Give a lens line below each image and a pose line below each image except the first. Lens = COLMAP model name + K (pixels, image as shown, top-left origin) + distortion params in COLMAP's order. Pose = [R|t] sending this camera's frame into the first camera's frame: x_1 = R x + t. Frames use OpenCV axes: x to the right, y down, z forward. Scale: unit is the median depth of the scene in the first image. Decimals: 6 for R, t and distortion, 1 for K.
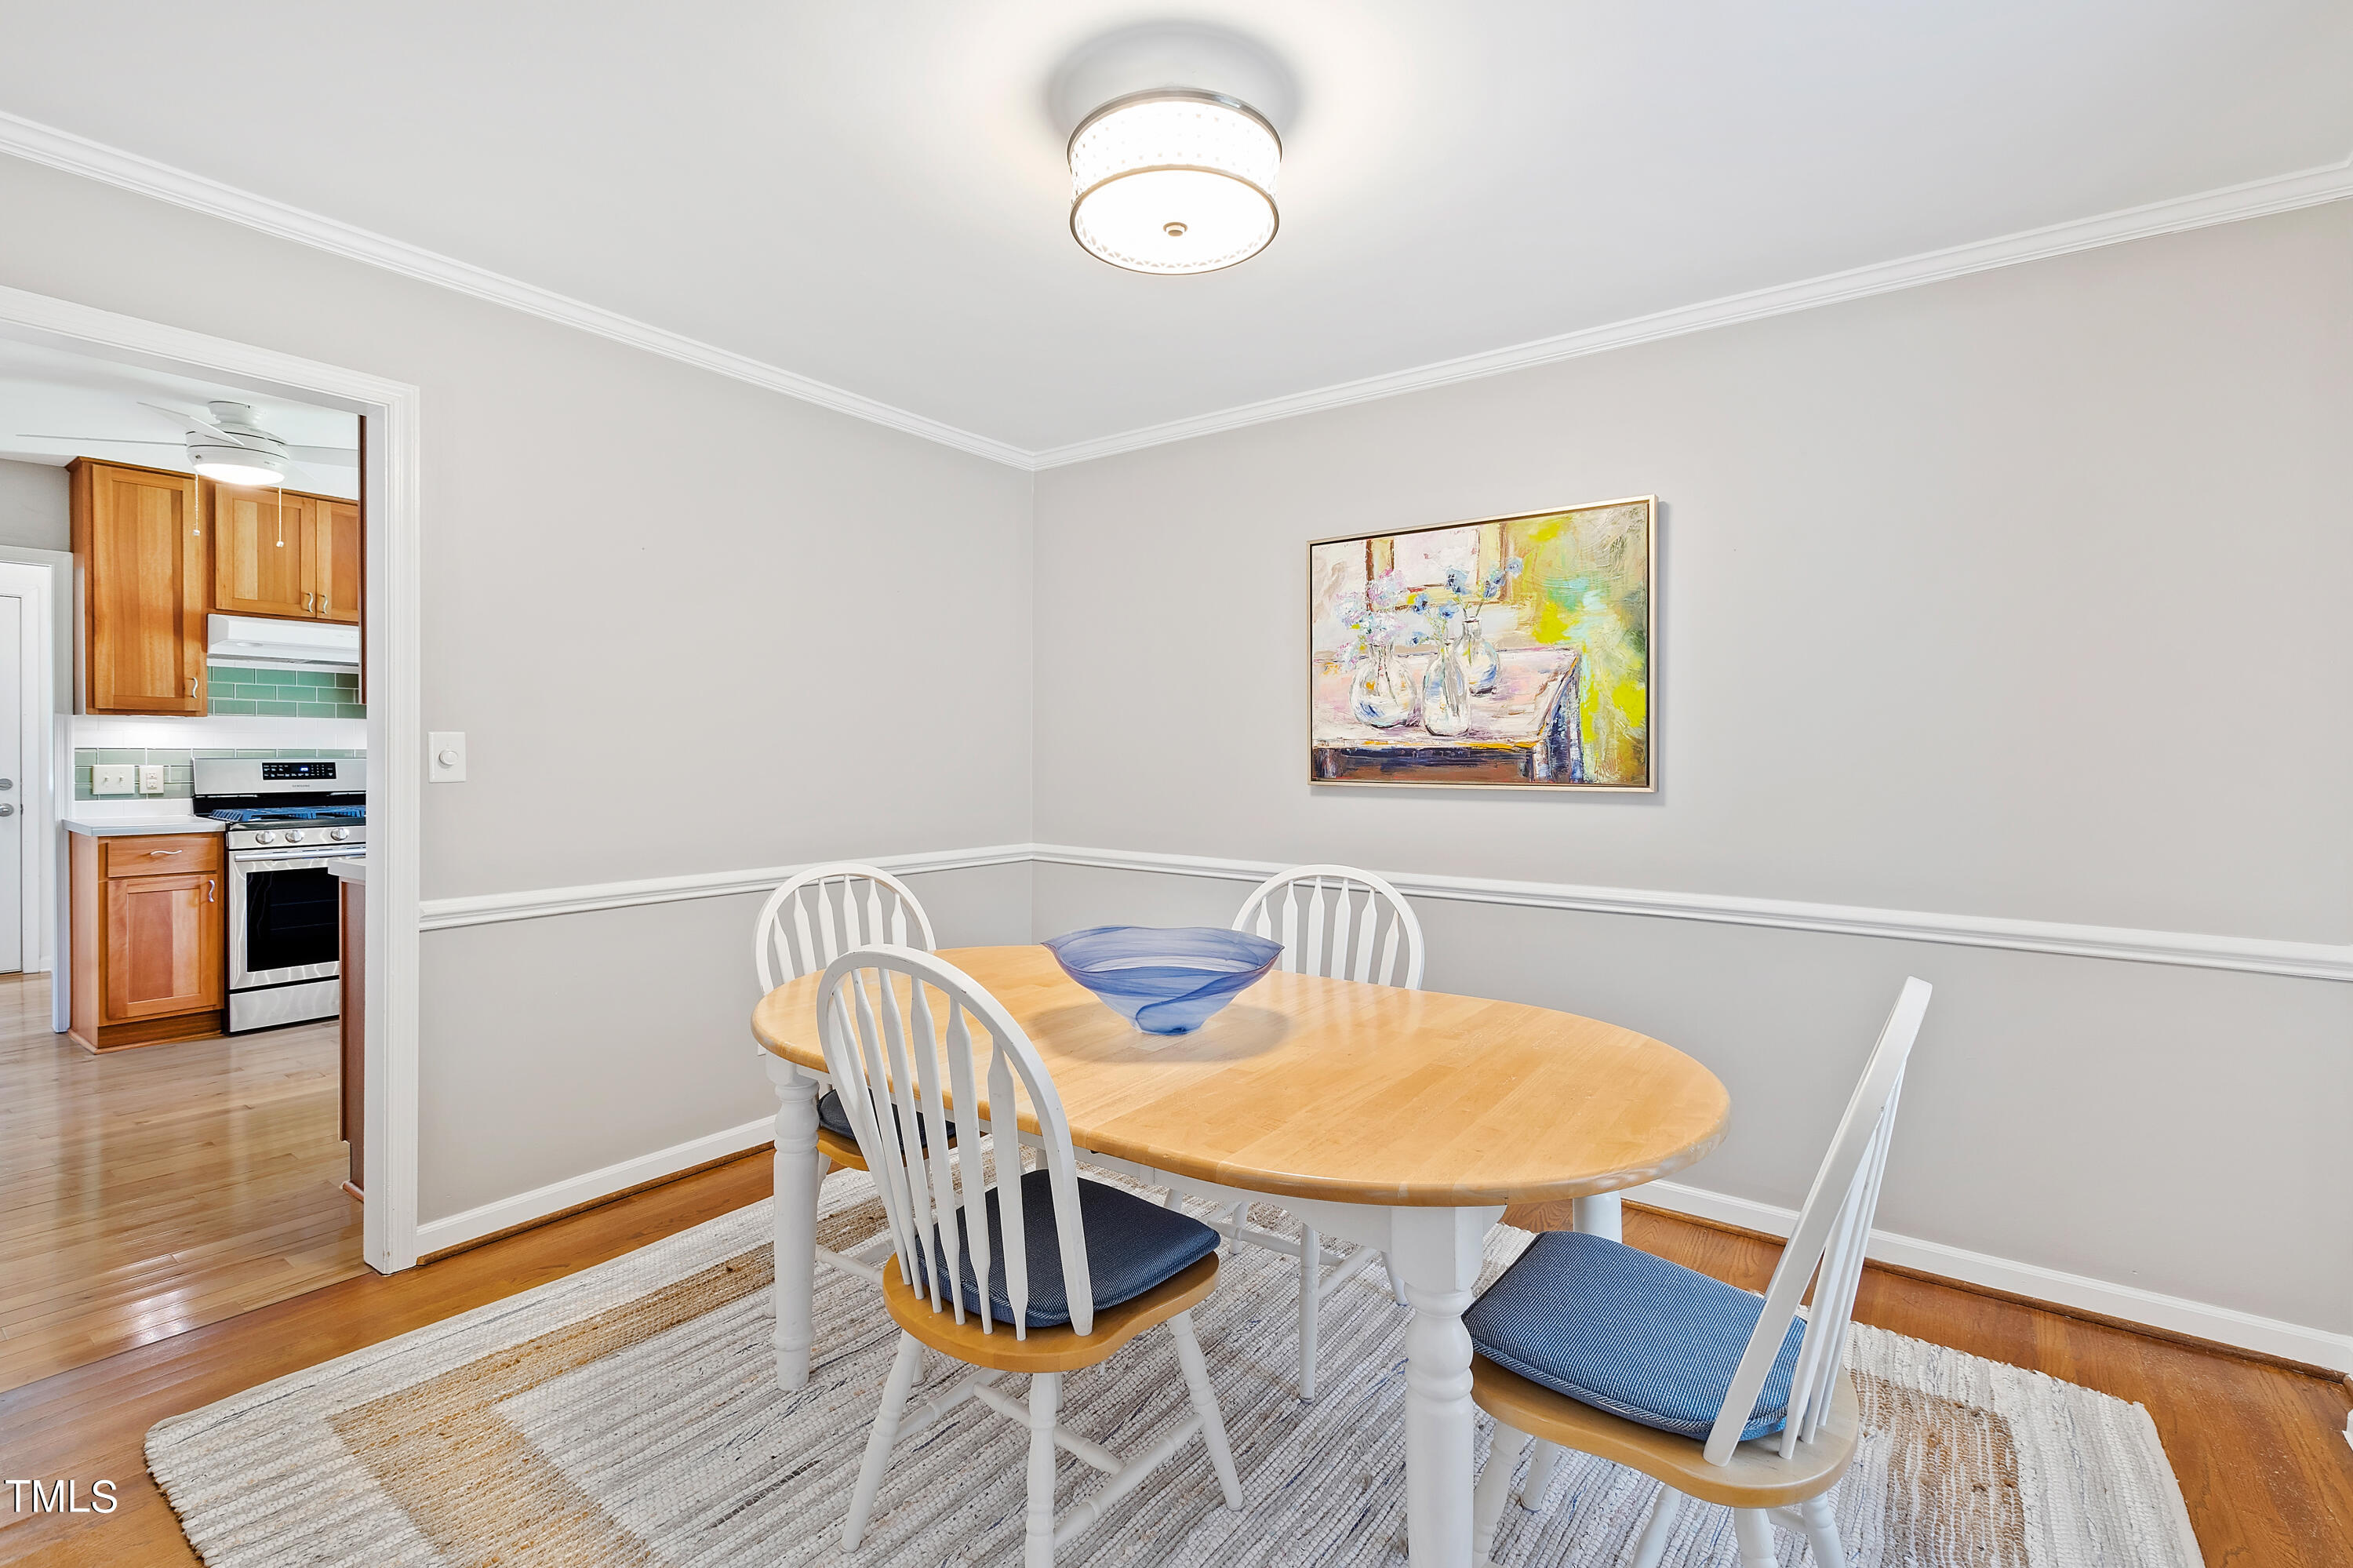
lens RADIAL K [[1053.4, 0, 1188.0], [0, 1053.4, 775.5], [0, 0, 1]] dist [0.001677, 0.000173]
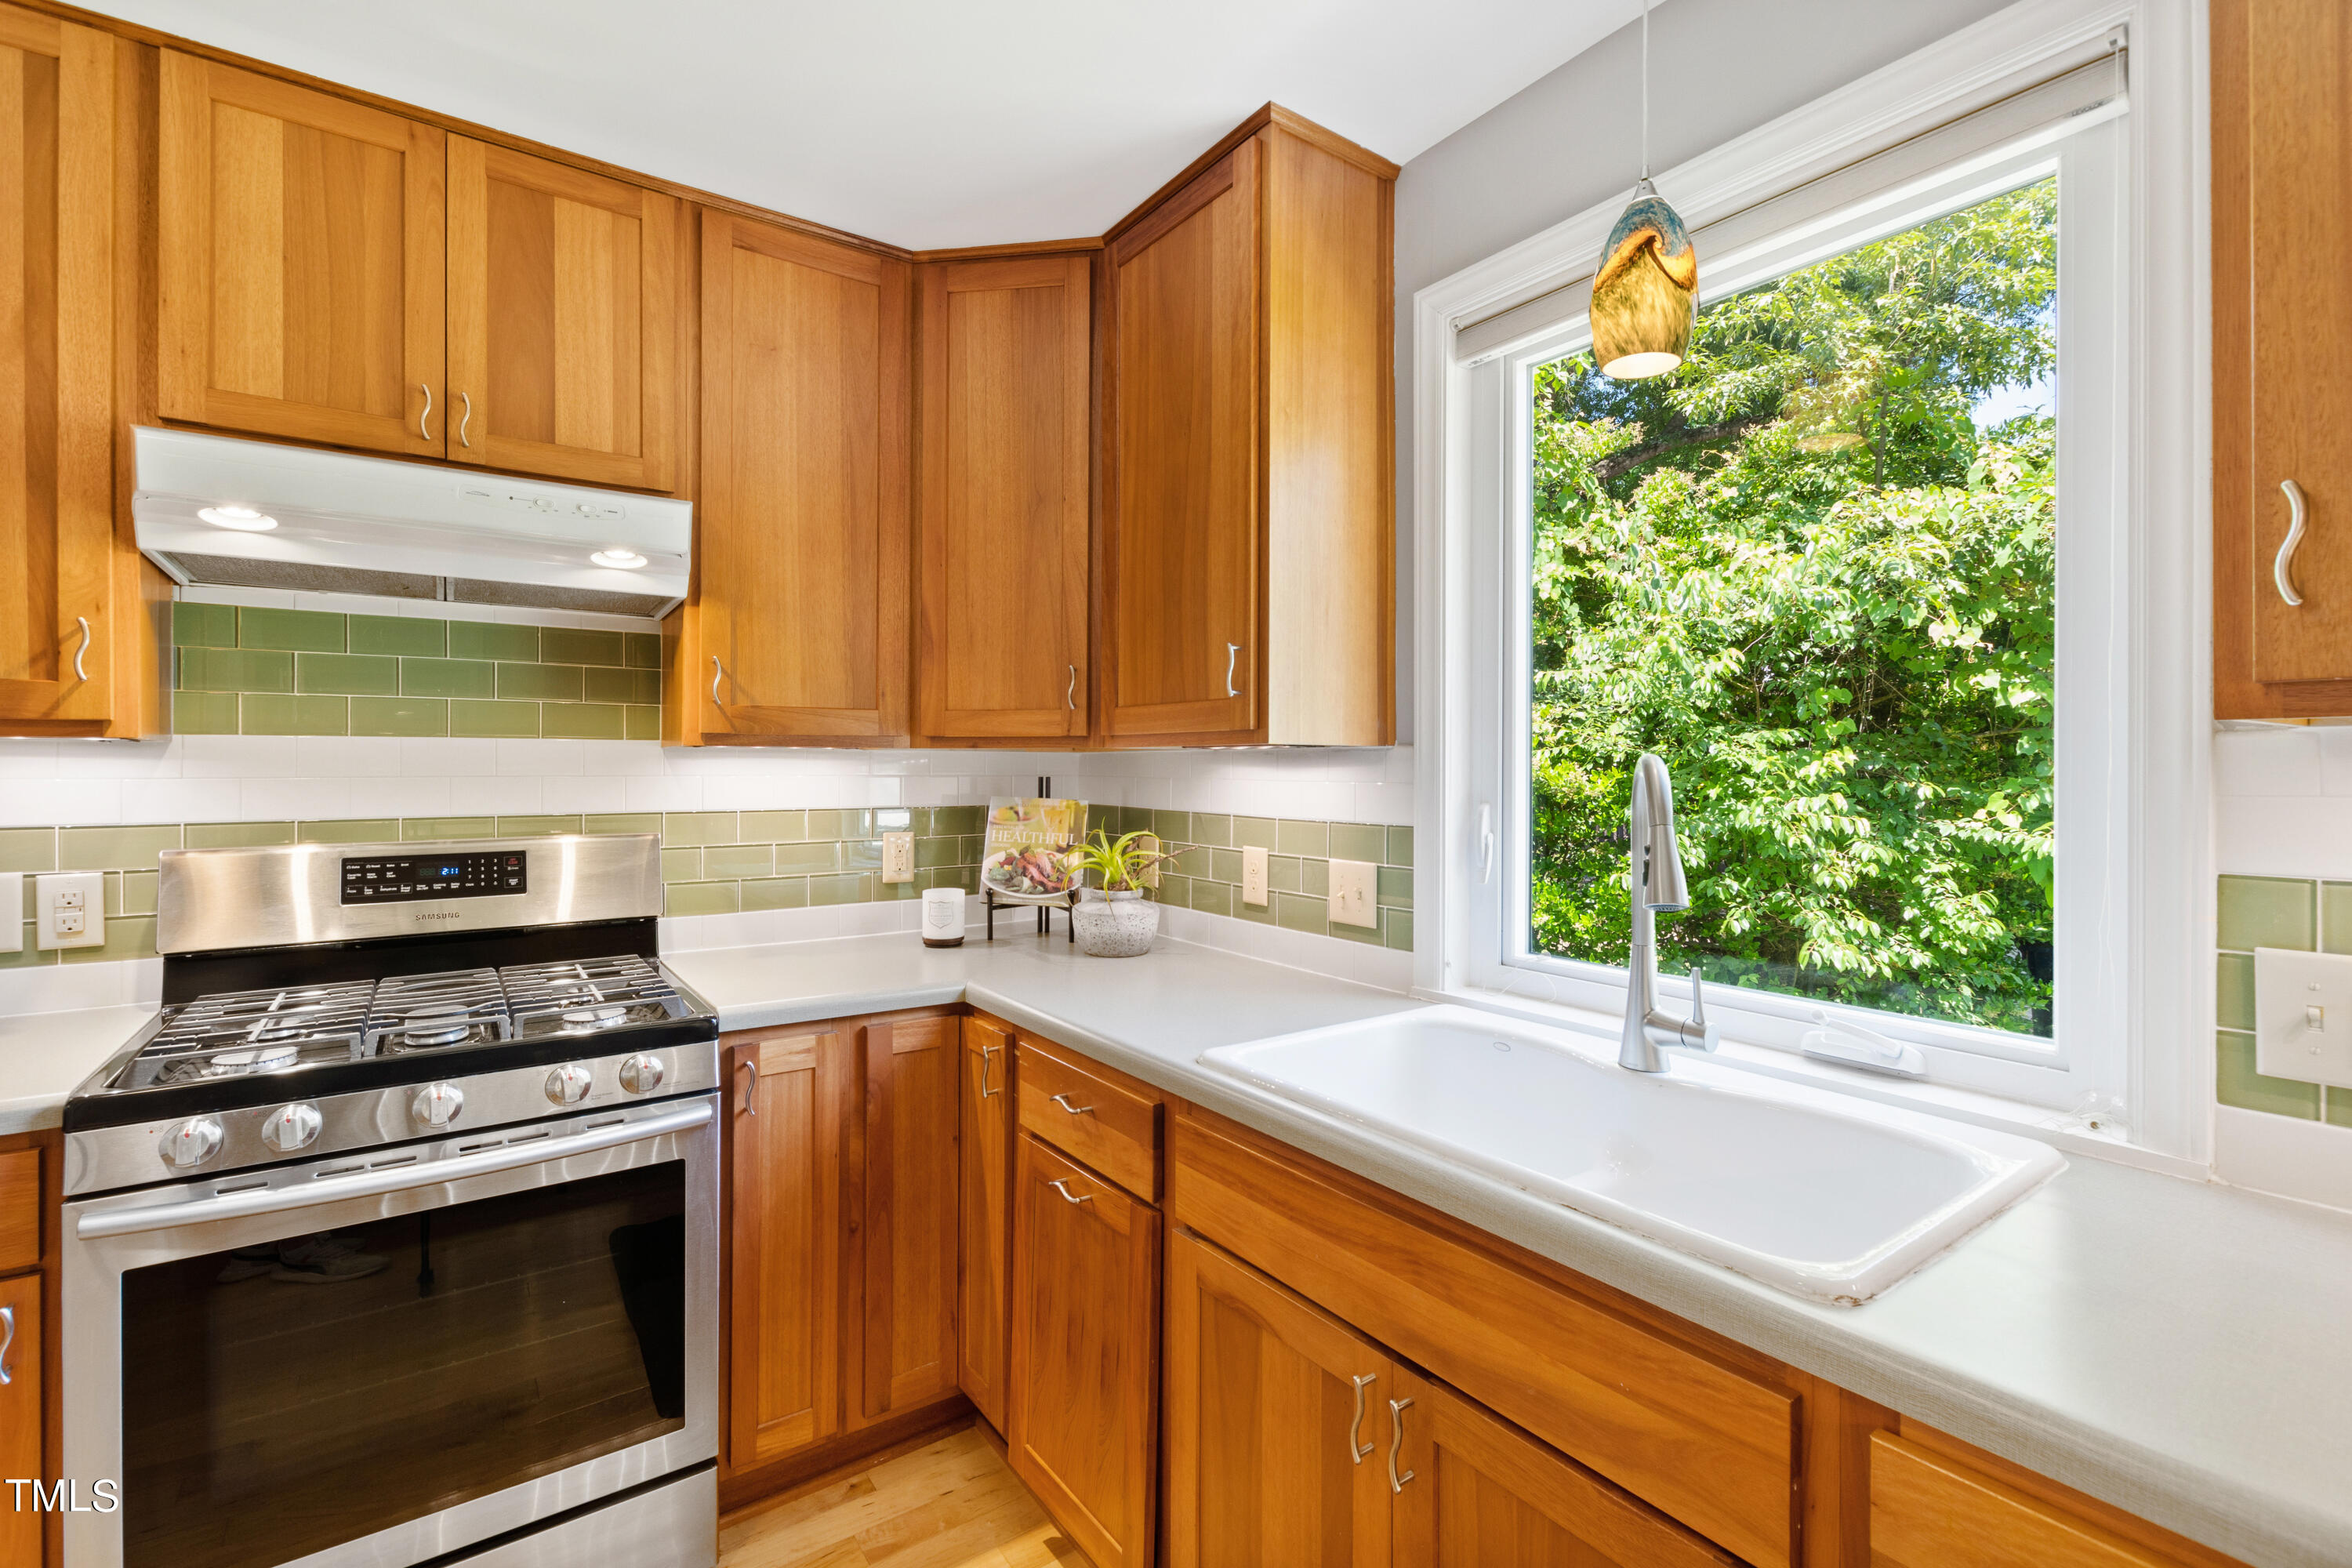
lens RADIAL K [[1052.9, 0, 1171.4], [0, 1052.9, 776.3], [0, 0, 1]] dist [0.001677, 0.000173]
pose [[0.951066, -0.008181, -0.308878, -0.148057], [0.002731, 0.999833, -0.018071, -0.010484], [0.308974, 0.016343, 0.950930, 0.226725]]
